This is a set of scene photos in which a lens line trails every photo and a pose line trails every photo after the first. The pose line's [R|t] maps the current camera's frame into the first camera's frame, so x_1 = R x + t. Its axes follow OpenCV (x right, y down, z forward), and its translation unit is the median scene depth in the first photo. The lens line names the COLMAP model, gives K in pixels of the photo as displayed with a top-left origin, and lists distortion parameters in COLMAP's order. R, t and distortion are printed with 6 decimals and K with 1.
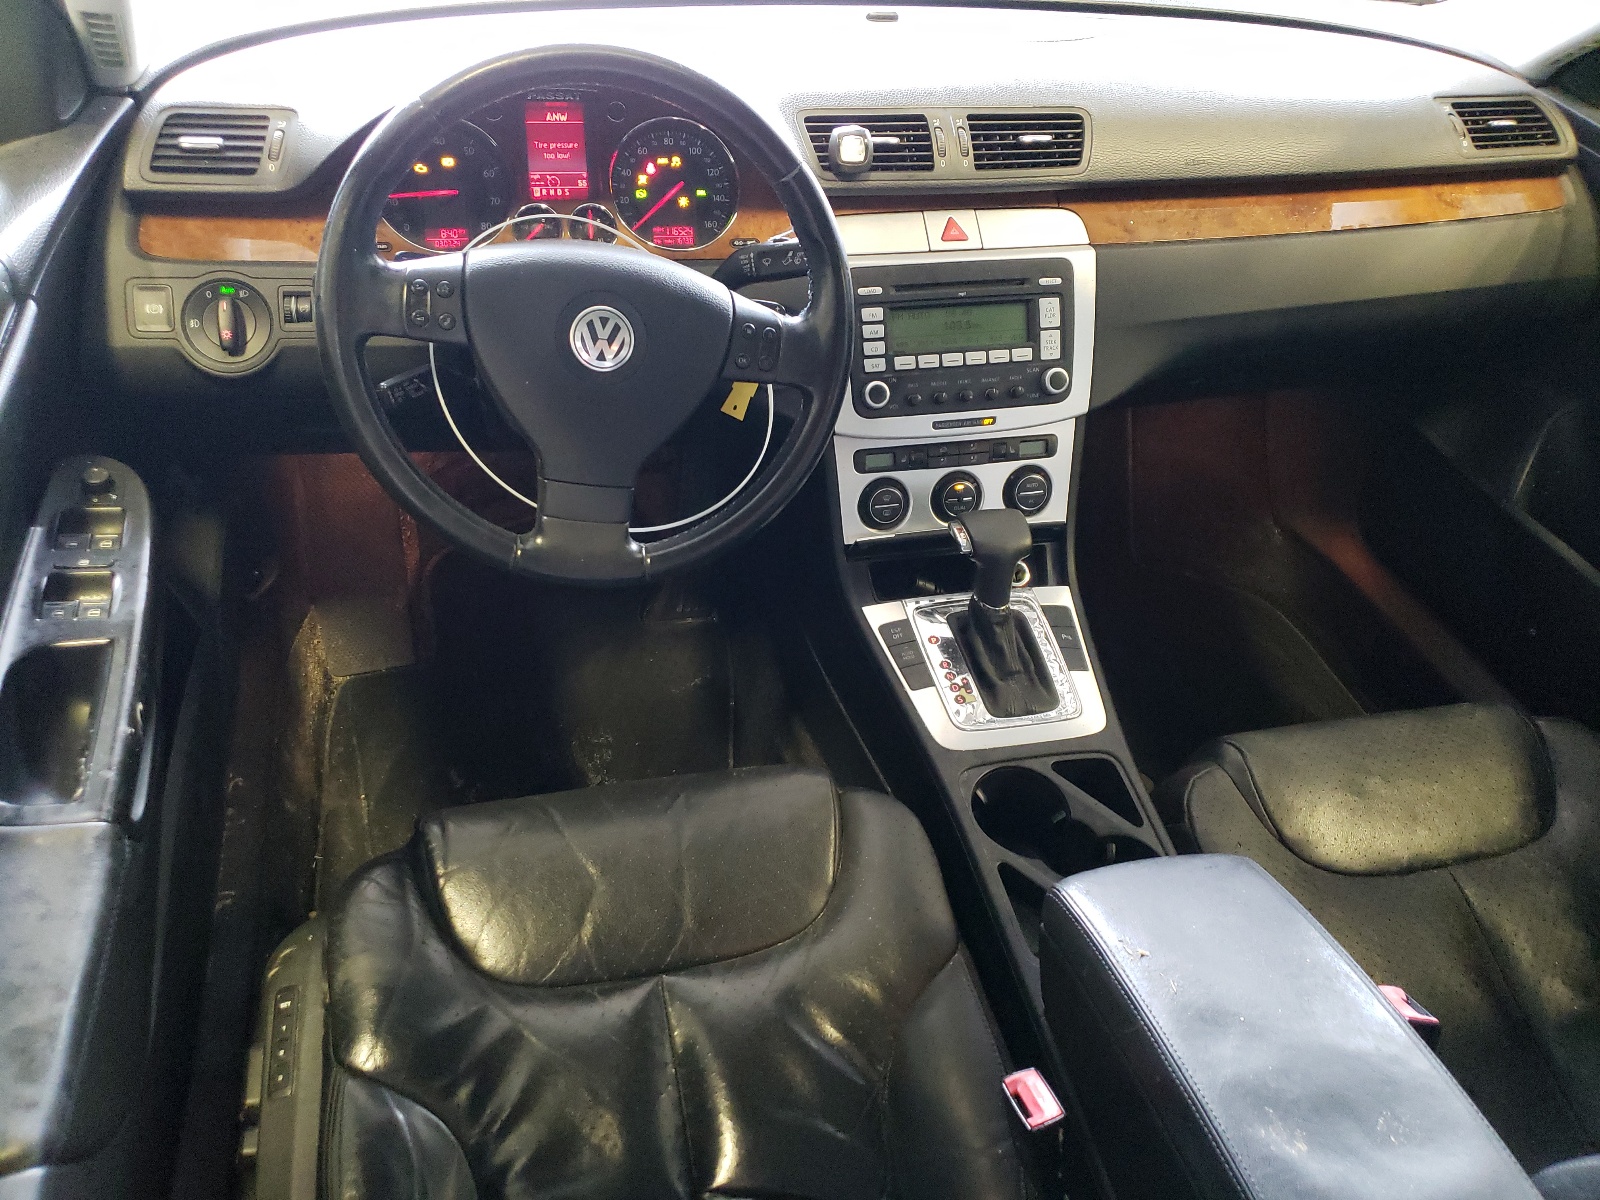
lens RADIAL K [[1230.6, 0, 805.1], [0, 1230.6, 599.2], [0, 0, 1]] dist [0.006535, 0.000086]
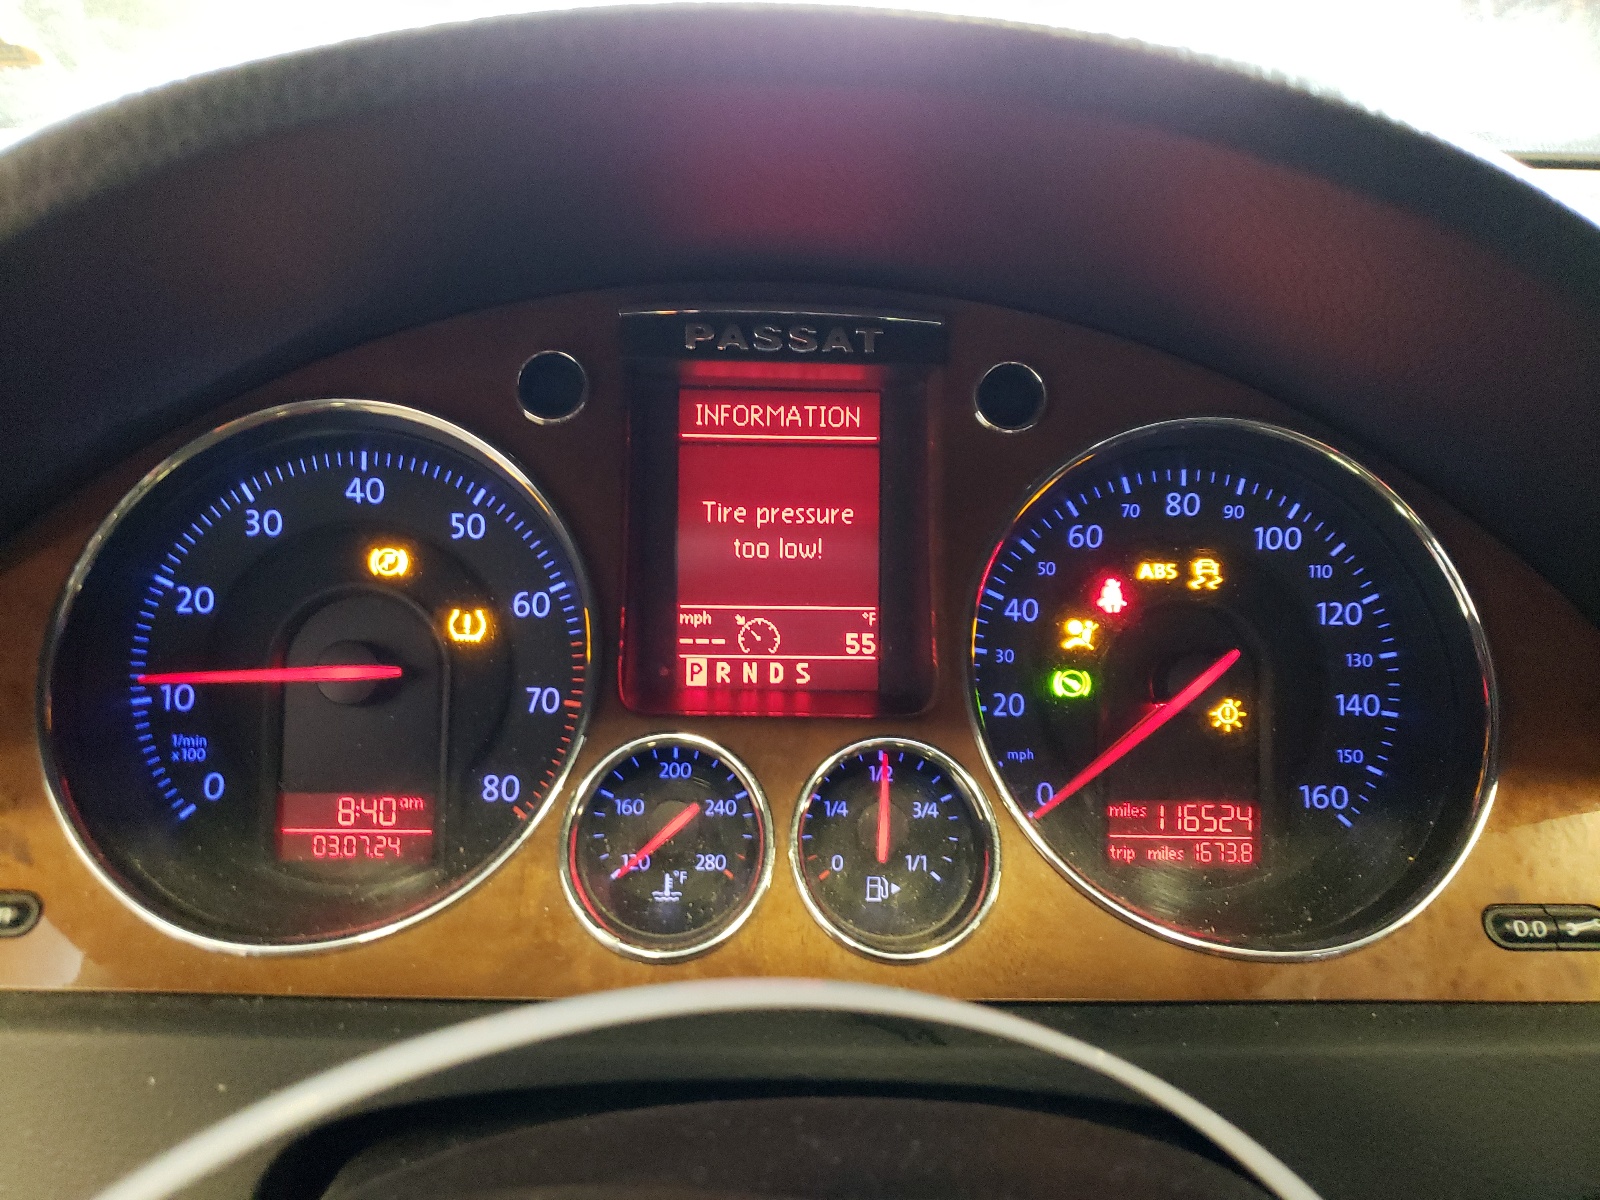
lens RADIAL K [[1230.6, 0, 801.5], [0, 1230.6, 599.1], [0, 0, 1]] dist [0.006535, 0.000086]
pose [[0.967787, 0.020191, -0.250961, -0.124134], [-0.097362, 0.949246, -0.299086, -0.261781], [0.232185, 0.313885, 0.920634, 0.735580]]
